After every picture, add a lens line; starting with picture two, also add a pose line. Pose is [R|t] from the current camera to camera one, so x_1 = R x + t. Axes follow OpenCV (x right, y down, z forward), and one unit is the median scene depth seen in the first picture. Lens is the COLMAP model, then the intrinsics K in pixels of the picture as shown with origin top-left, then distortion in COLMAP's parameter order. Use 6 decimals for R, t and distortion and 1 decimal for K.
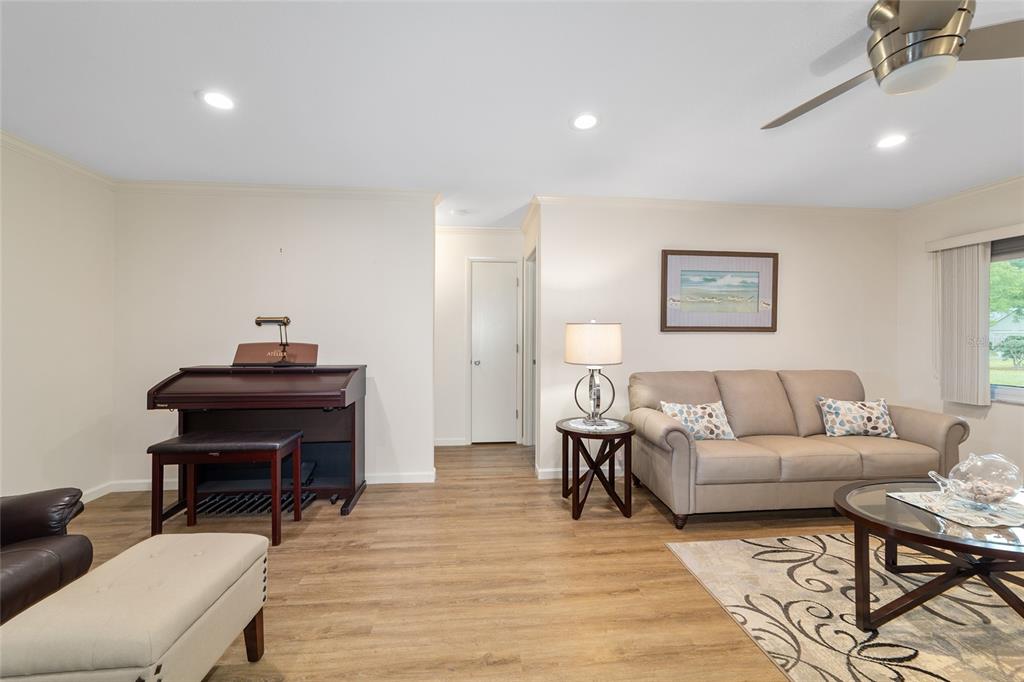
lens RADIAL K [[389.8, 0, 515.1], [0, 389.8, 335.2], [0, 0, 1]] dist [-0.005769, 0.002433]
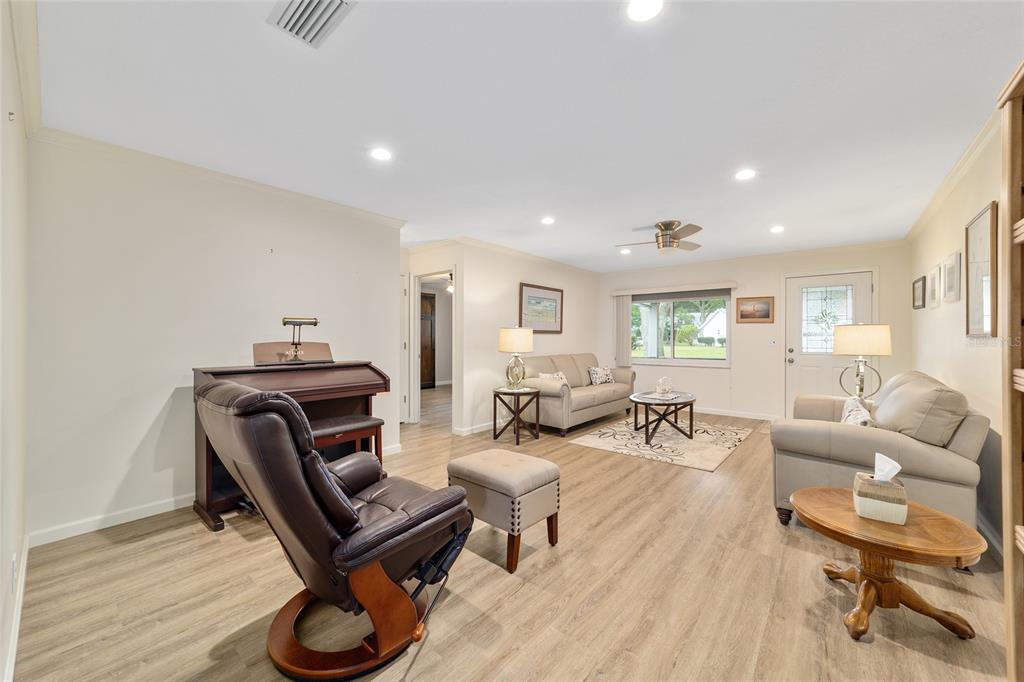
lens RADIAL K [[389.8, 0, 507.6], [0, 389.8, 338.3], [0, 0, 1]] dist [-0.005769, 0.002433]
pose [[0.722713, -0.002840, 0.691143, -0.933878], [-0.006781, 0.999914, 0.011199, -0.006439], [-0.691115, -0.012780, 0.722632, -0.159805]]
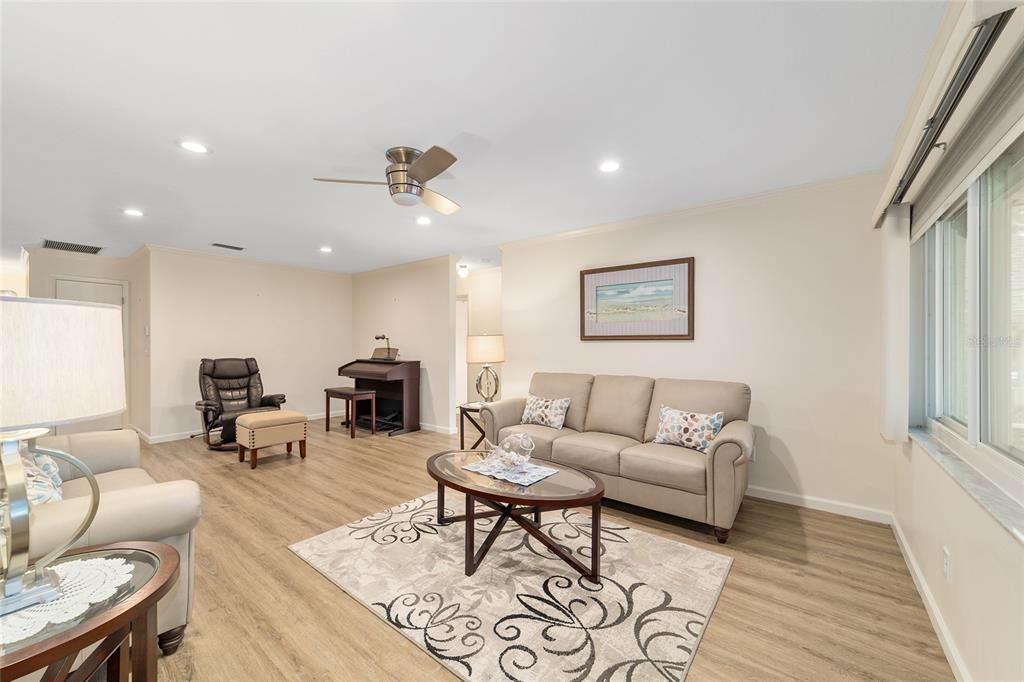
lens RADIAL K [[389.8, 0, 510.1], [0, 389.8, 337.6], [0, 0, 1]] dist [-0.005769, 0.002433]
pose [[0.723668, -0.014345, -0.690000, 1.239663], [0.000940, 0.999804, -0.019800, 0.006138], [0.690148, 0.013680, 0.723539, 0.002495]]
